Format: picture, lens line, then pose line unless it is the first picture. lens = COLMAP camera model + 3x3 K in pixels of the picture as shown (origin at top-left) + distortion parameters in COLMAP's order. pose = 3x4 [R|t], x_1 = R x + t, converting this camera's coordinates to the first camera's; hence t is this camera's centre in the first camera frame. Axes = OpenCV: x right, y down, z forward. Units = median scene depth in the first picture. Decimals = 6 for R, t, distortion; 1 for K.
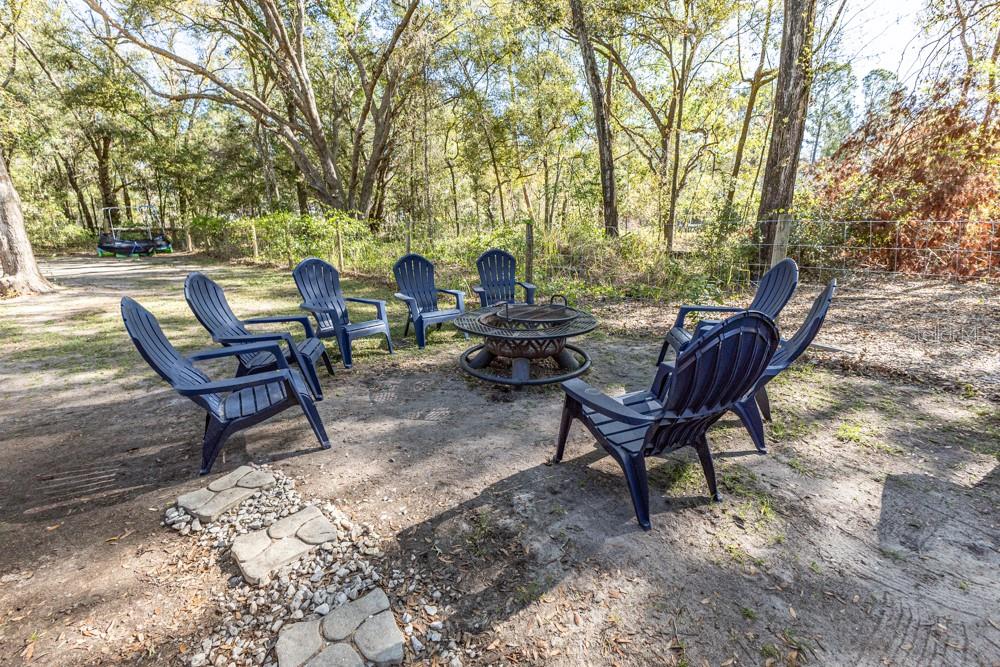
lens RADIAL K [[429.2, 0, 502.2], [0, 429.2, 331.7], [0, 0, 1]] dist [0.001678, 0.000142]
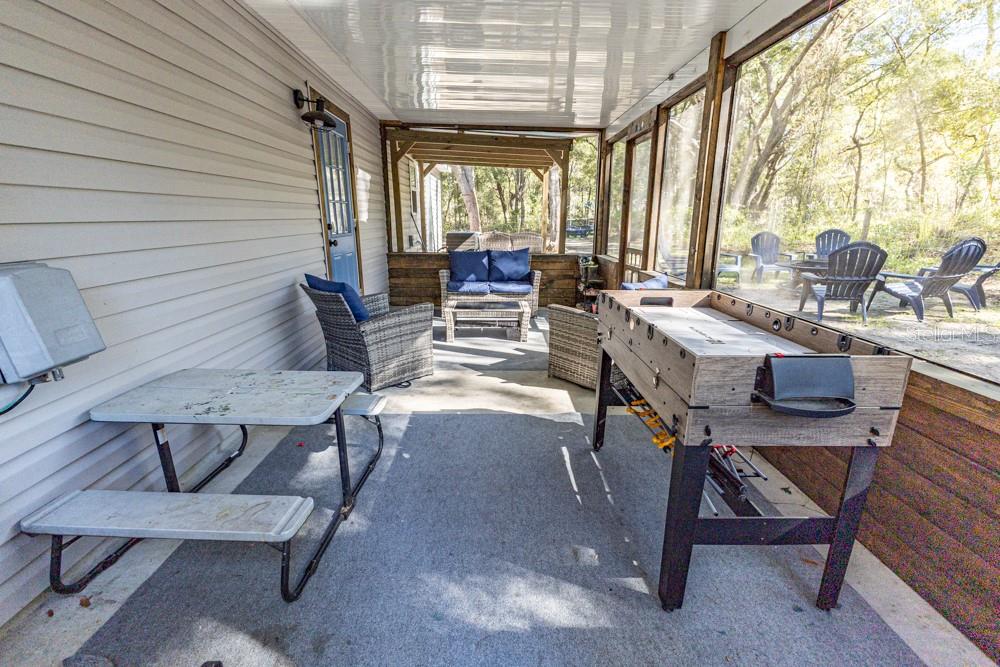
lens RADIAL K [[429.2, 0, 502.2], [0, 429.2, 331.7], [0, 0, 1]] dist [0.001678, 0.000142]
pose [[0.692135, 0.177337, -0.699644, 0.066360], [-0.157930, 0.983067, 0.092941, 0.043438], [0.704278, 0.046167, 0.708421, -0.185026]]
